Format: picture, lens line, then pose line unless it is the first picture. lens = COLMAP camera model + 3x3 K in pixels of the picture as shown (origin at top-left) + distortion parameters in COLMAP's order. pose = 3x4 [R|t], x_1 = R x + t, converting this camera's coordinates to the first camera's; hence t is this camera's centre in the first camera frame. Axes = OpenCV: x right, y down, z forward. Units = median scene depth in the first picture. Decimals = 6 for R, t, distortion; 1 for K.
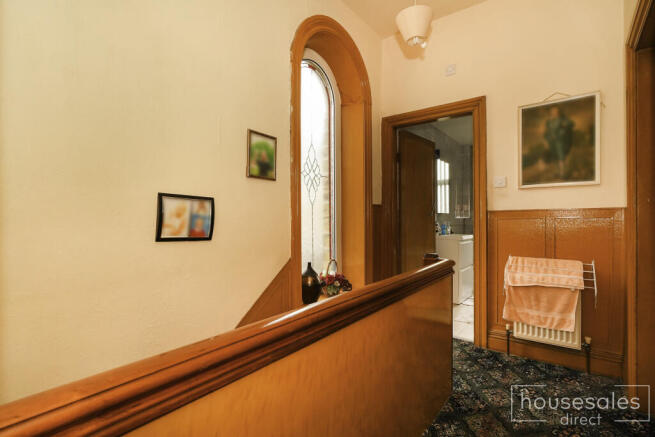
lens RADIAL K [[312.1, 0, 327.5], [0, 312.1, 218.2], [0, 0, 1]] dist [0.002859, 0.000455]
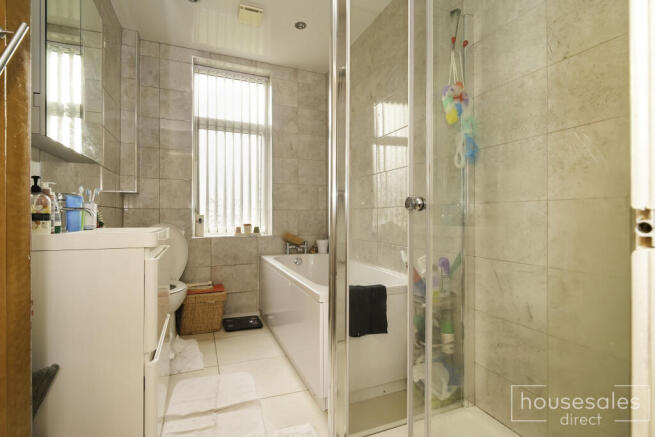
lens RADIAL K [[312.1, 0, 327.6], [0, 312.1, 217.5], [0, 0, 1]] dist [0.002859, 0.000455]
pose [[0.495252, -0.003361, 0.868743, 0.178511], [-0.001103, 0.999989, 0.004498, 0.029139], [-0.868749, -0.003186, 0.495243, 0.485714]]
